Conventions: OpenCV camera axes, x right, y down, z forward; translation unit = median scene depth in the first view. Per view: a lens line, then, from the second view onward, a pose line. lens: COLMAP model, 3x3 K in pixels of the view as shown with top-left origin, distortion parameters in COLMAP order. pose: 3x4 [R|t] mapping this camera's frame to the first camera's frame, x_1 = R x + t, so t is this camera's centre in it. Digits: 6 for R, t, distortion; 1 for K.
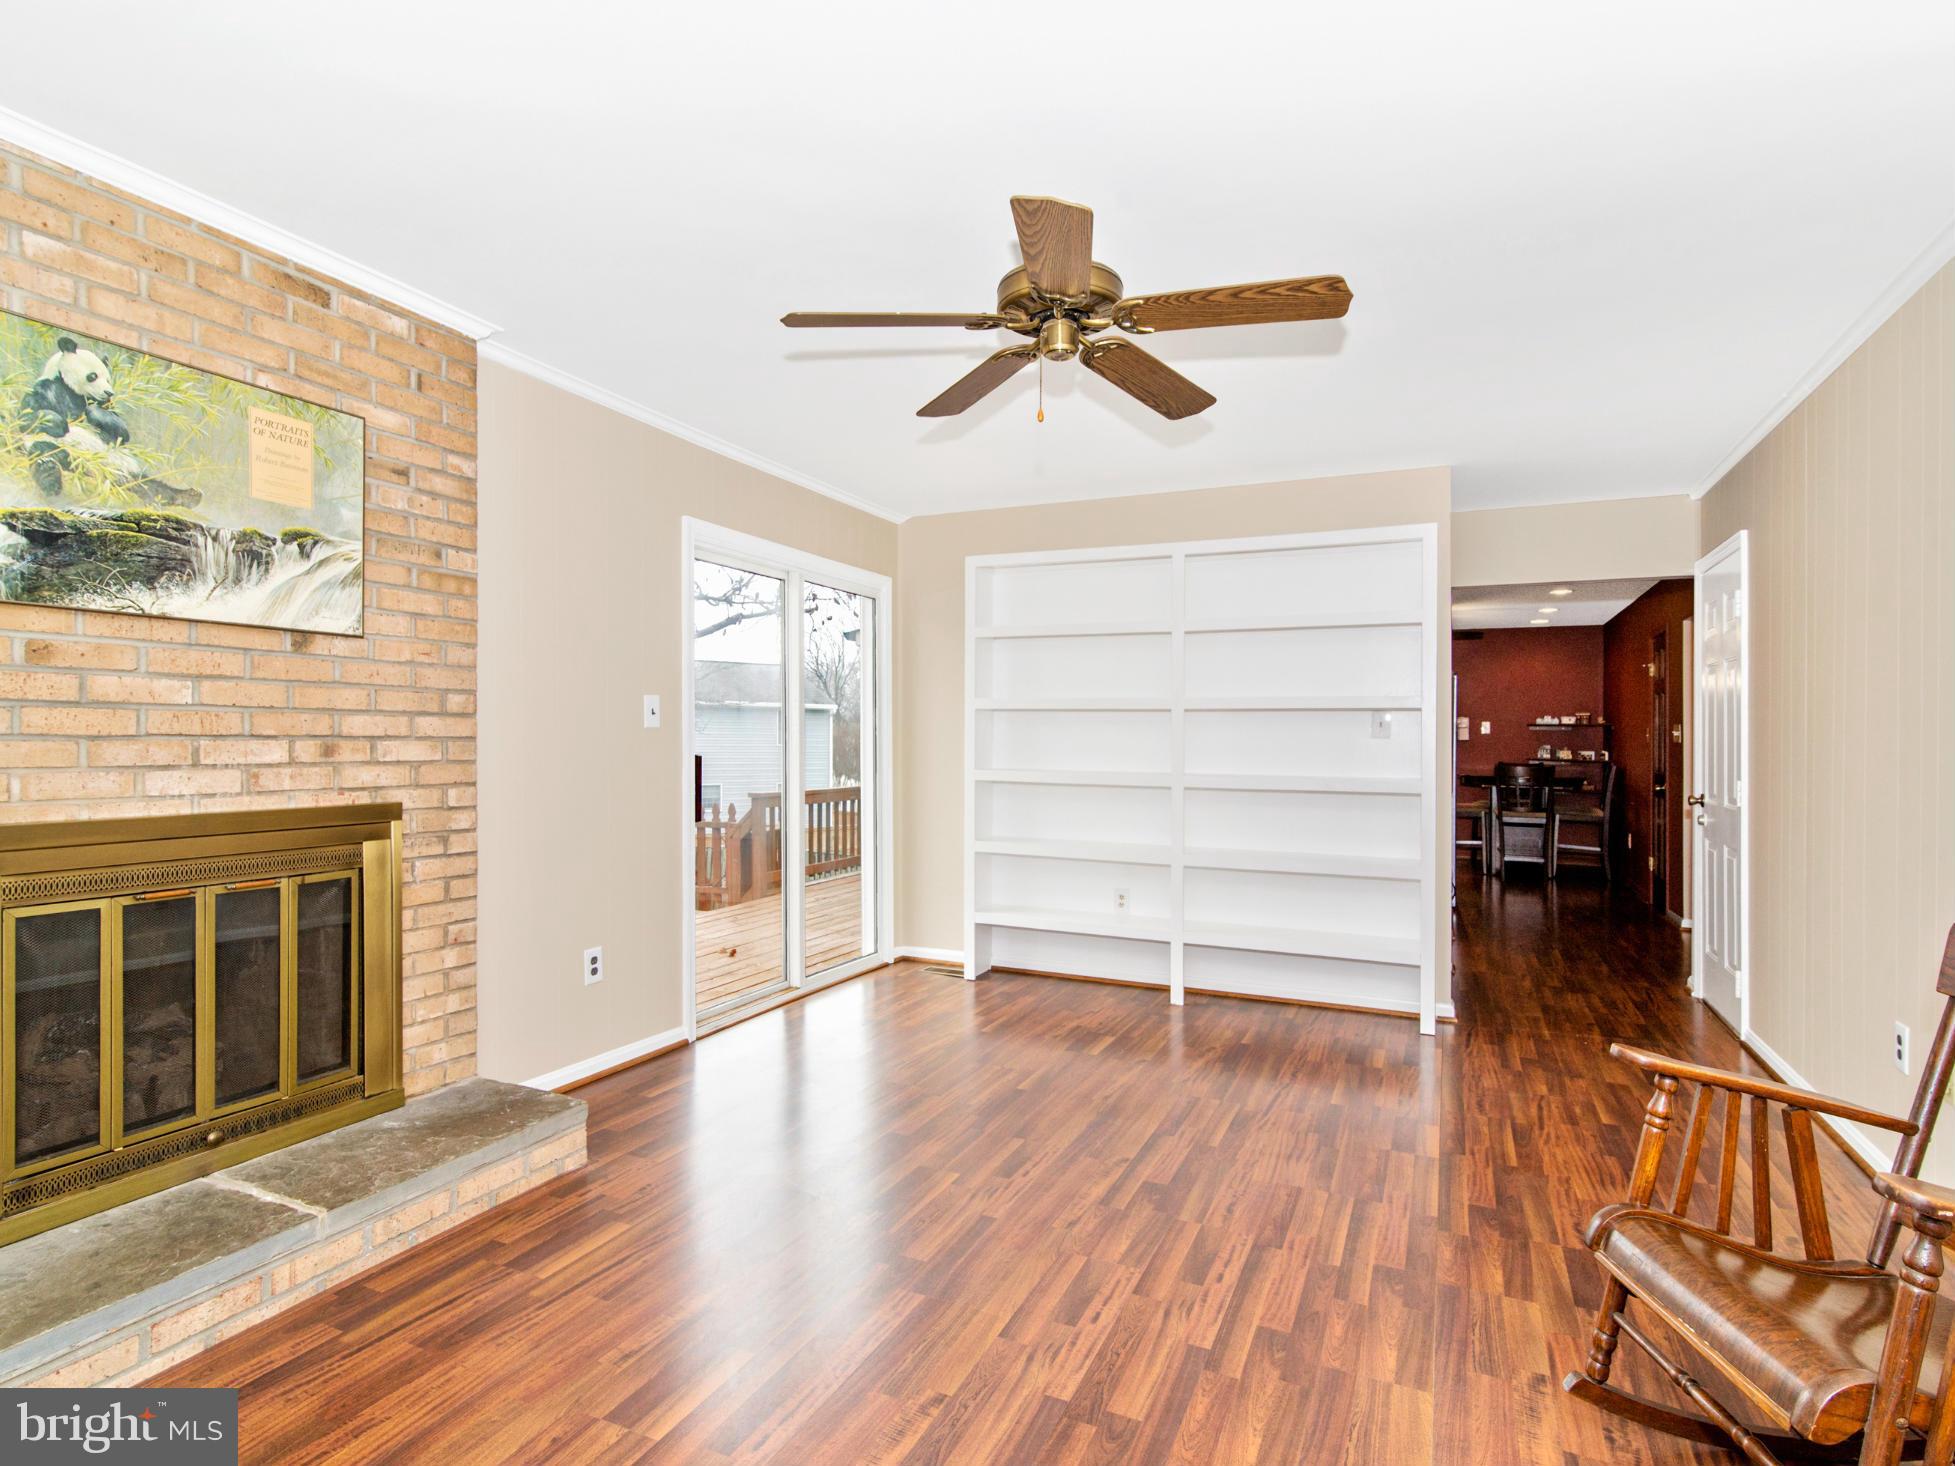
lens RADIAL K [[1010.0, 0, 971.9], [0, 1010.0, 731.1], [0, 0, 1]] dist [0.008295, -0.000245]
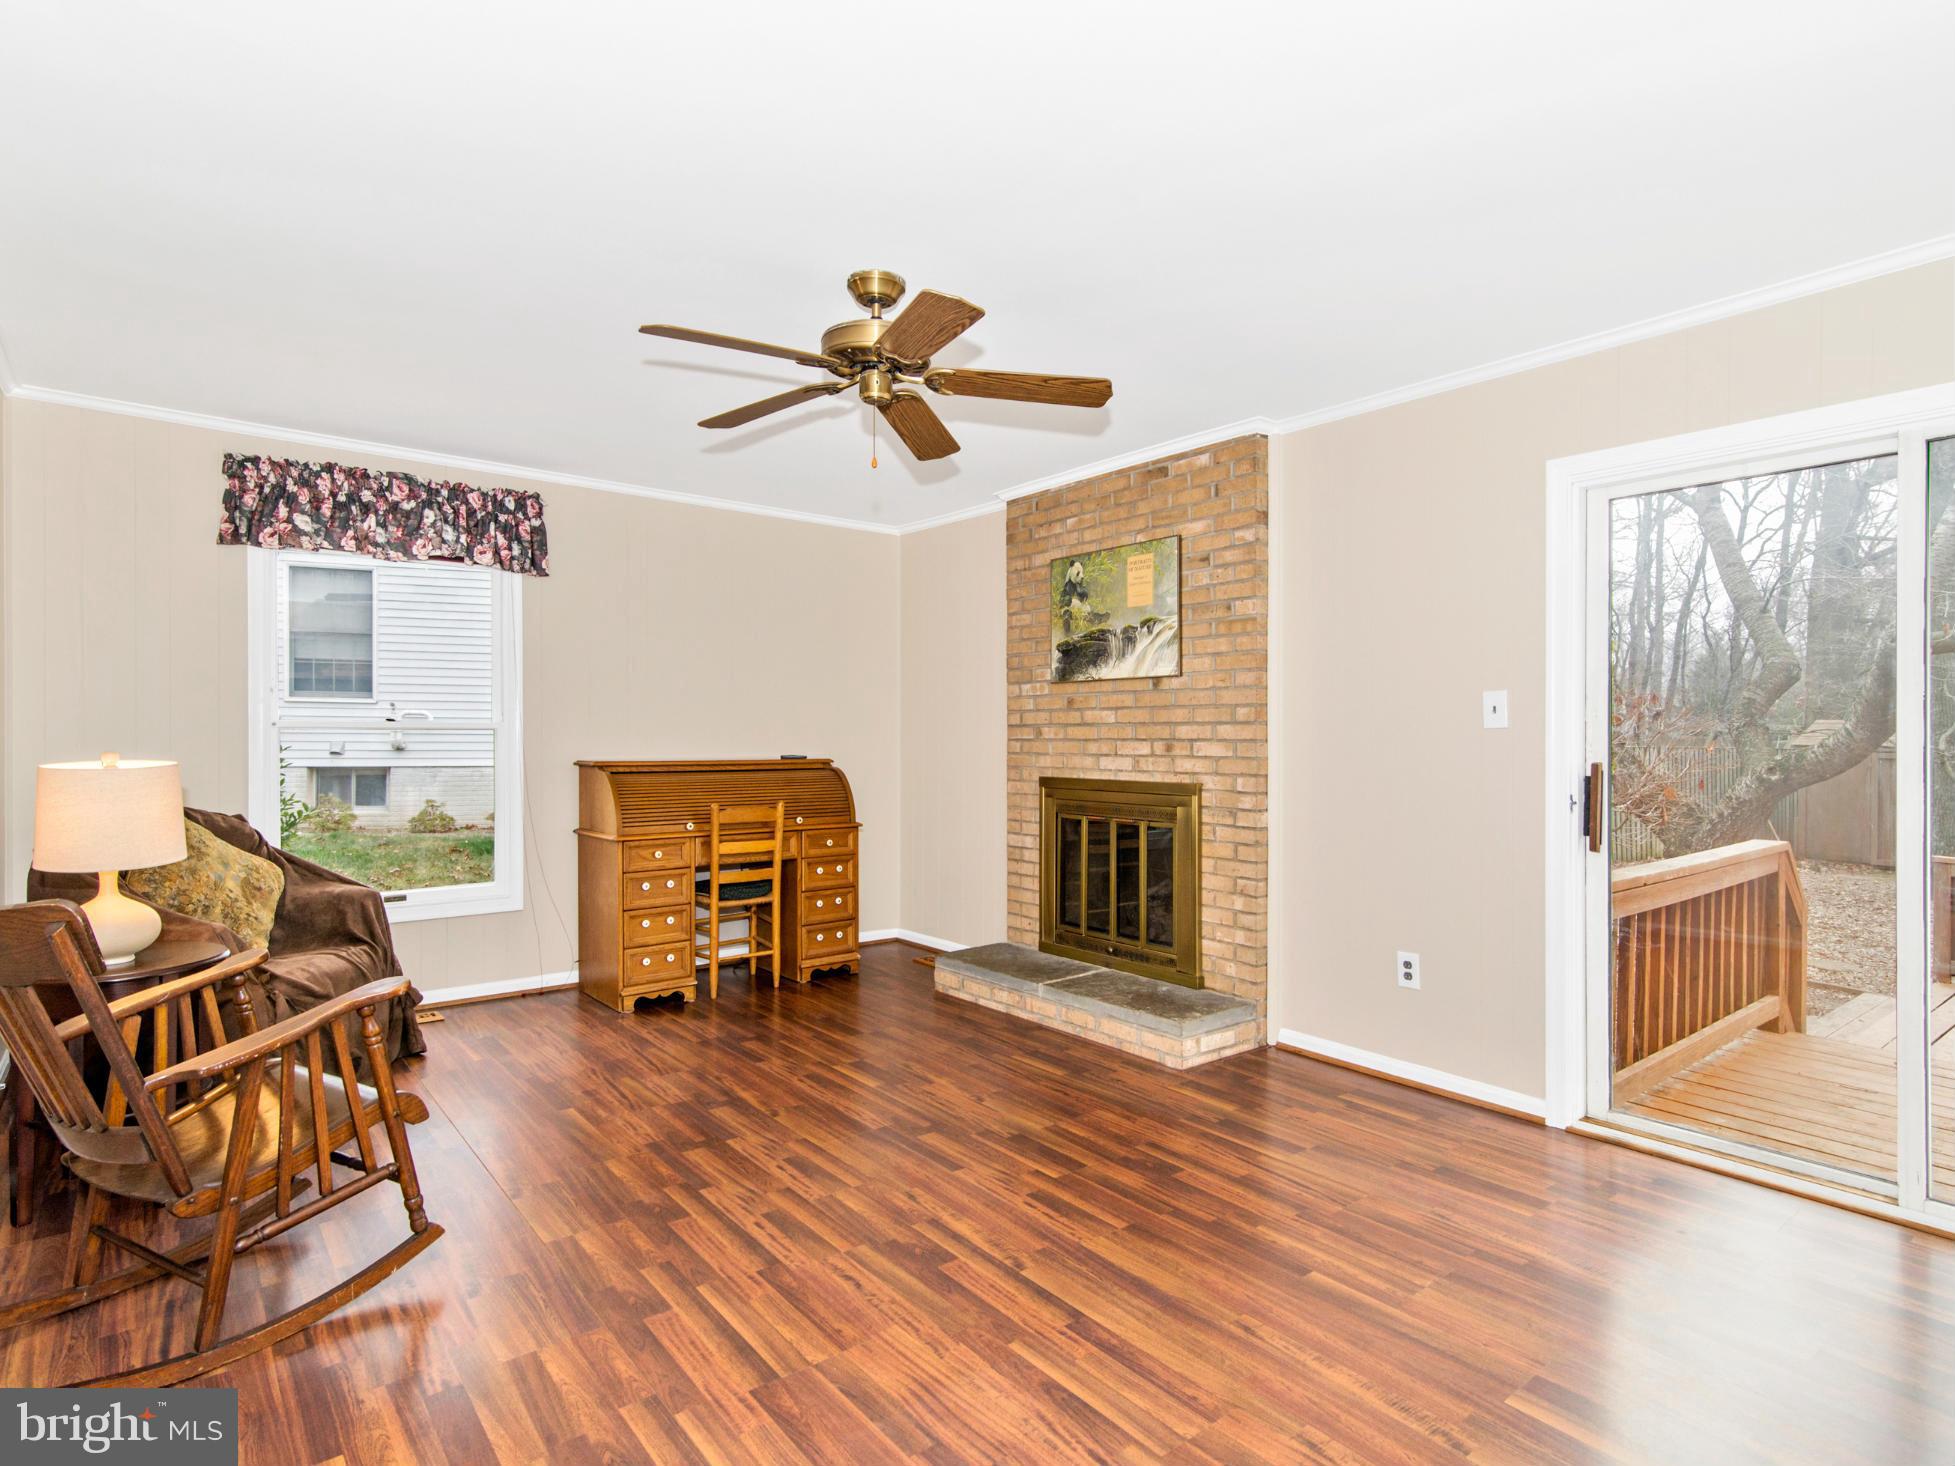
lens RADIAL K [[1010.0, 0, 971.9], [0, 1010.0, 731.1], [0, 0, 1]] dist [0.008295, -0.000245]
pose [[-0.436490, -0.017944, -0.899530, 0.944724], [-0.000778, 0.999808, -0.019567, 0.023795], [0.899709, -0.007841, -0.436420, 1.403630]]
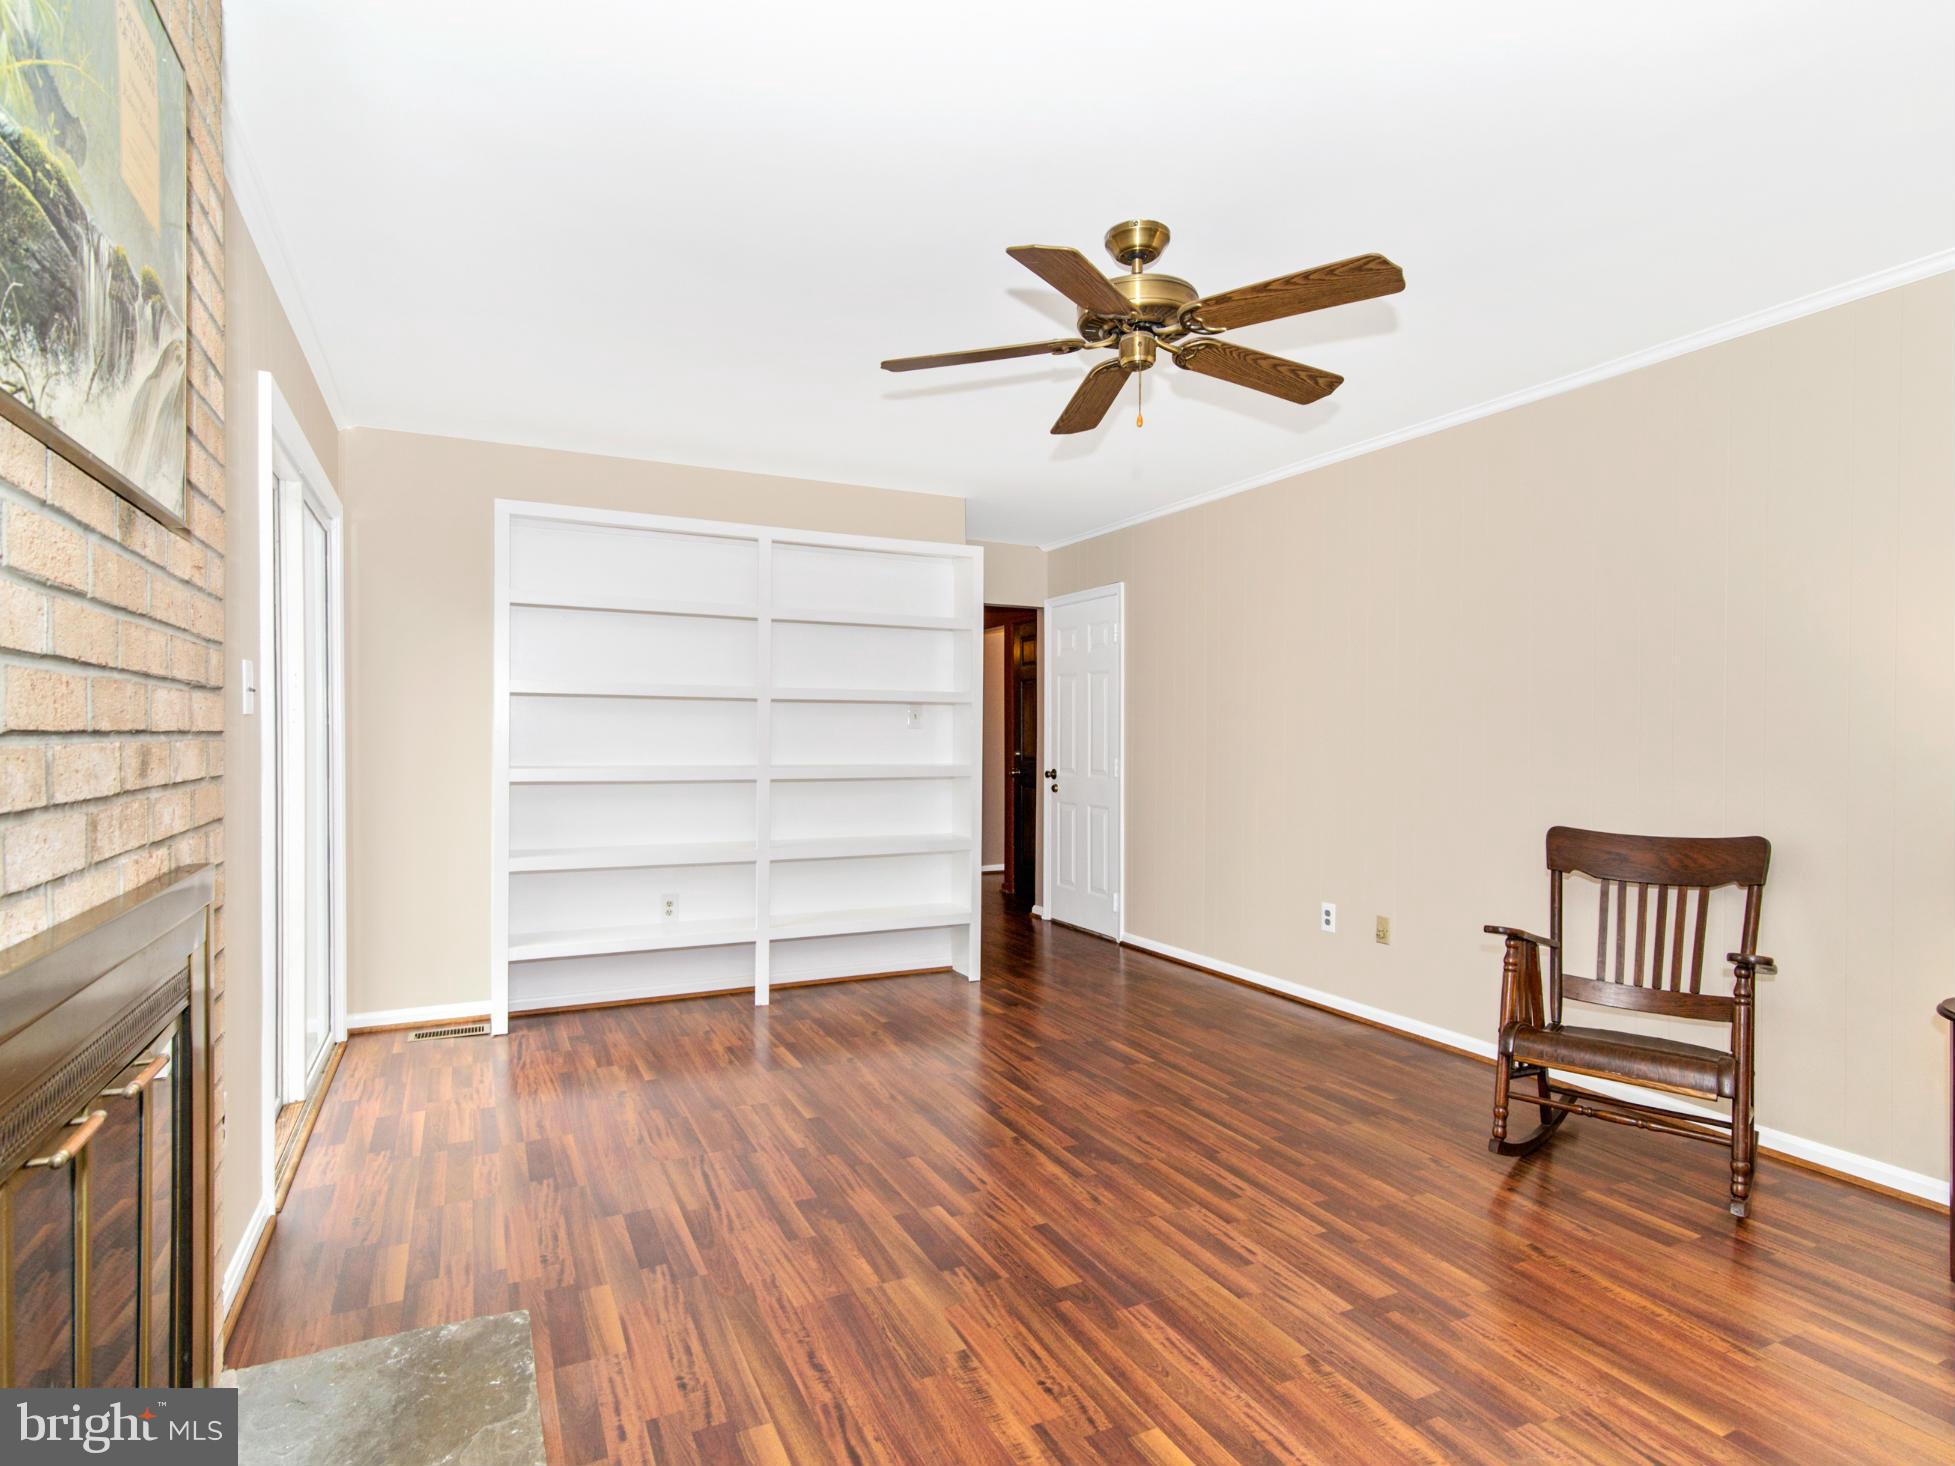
lens RADIAL K [[1023.0, 0, 938.3], [0, 1023.0, 726.1], [0, 0, 1]] dist [0.004849, -0.000518]
pose [[0.641707, 0.000553, 0.766950, -0.750976], [-0.006694, 0.999966, 0.004880, -0.003595], [-0.766921, -0.008266, 0.641688, 0.419360]]
